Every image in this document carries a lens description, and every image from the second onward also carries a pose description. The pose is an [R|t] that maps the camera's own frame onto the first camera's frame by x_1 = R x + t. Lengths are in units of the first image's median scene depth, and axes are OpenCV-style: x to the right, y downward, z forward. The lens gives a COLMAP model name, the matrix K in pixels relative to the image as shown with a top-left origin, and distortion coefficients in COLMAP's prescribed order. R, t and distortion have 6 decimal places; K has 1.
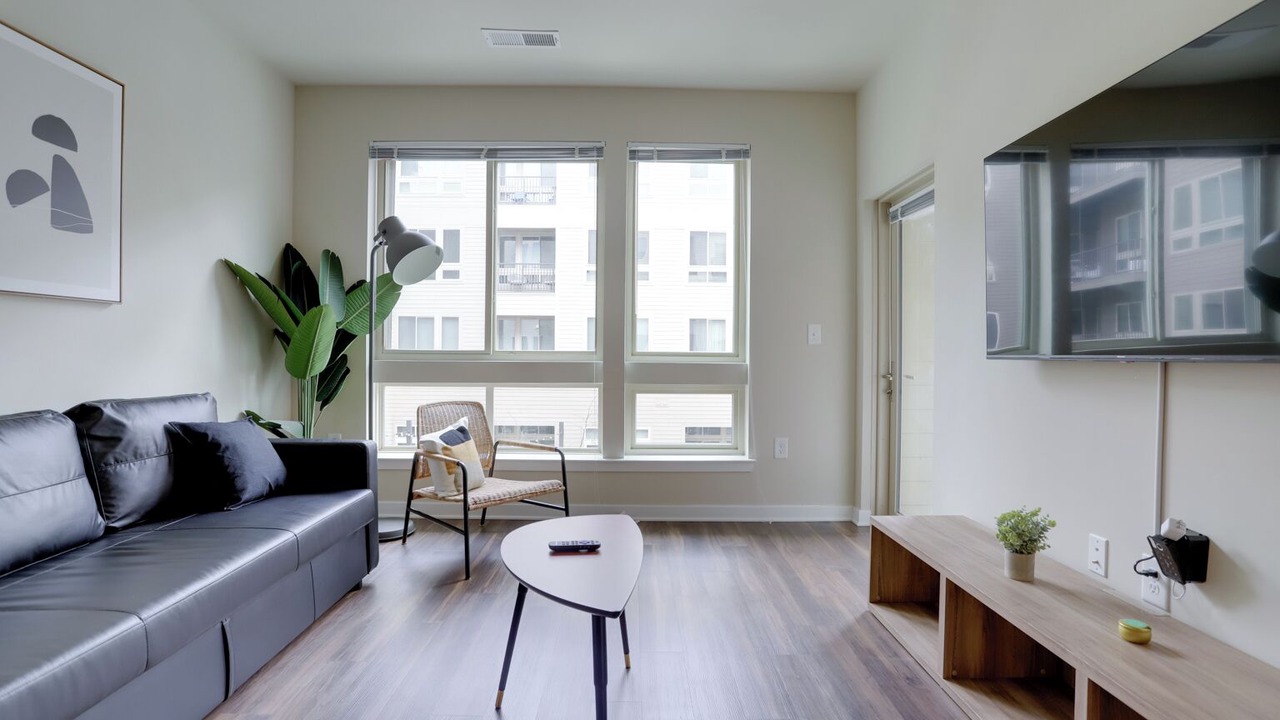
lens RADIAL K [[622.0, 0, 646.2], [0, 622.0, 357.1], [0, 0, 1]] dist [-0.024635, 0.008714]
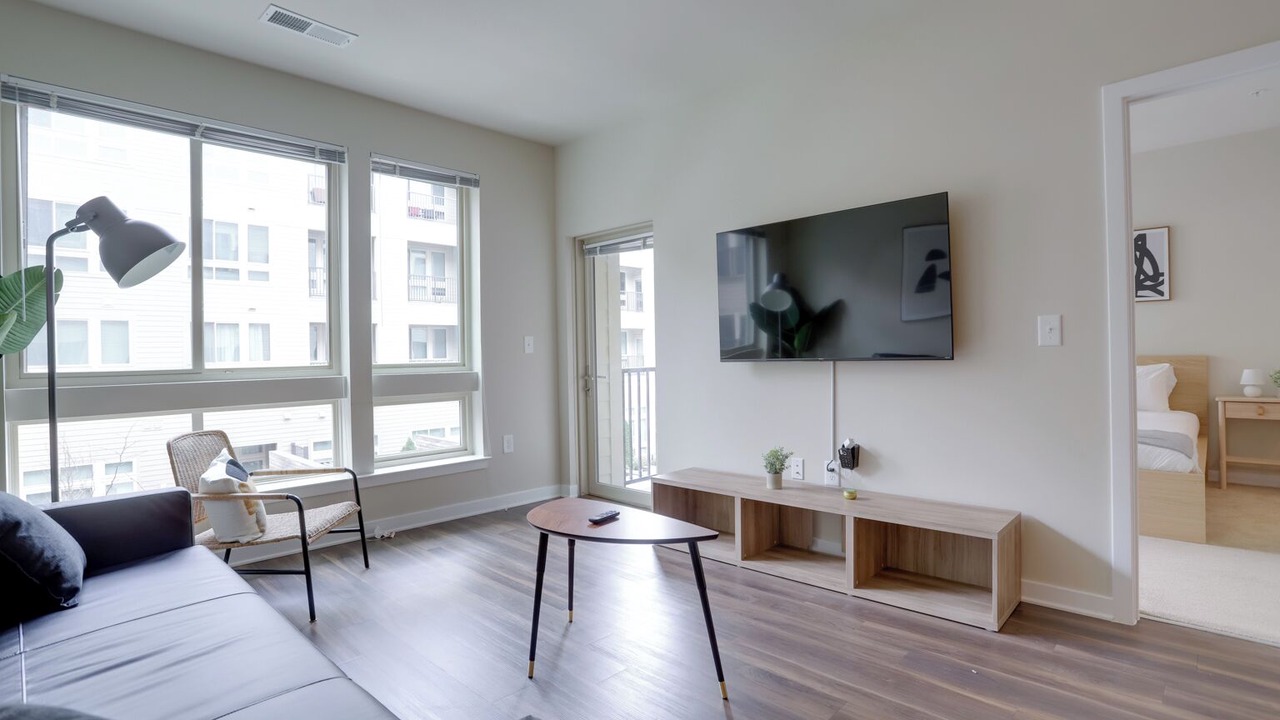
lens RADIAL K [[622.0, 0, 613.8], [0, 622.0, 358.7], [0, 0, 1]] dist [-0.024635, 0.008714]
pose [[0.719671, -0.026112, 0.693824, -0.443762], [0.030590, 0.999515, 0.005887, -0.012196], [-0.693641, 0.016987, 0.720120, 0.031552]]
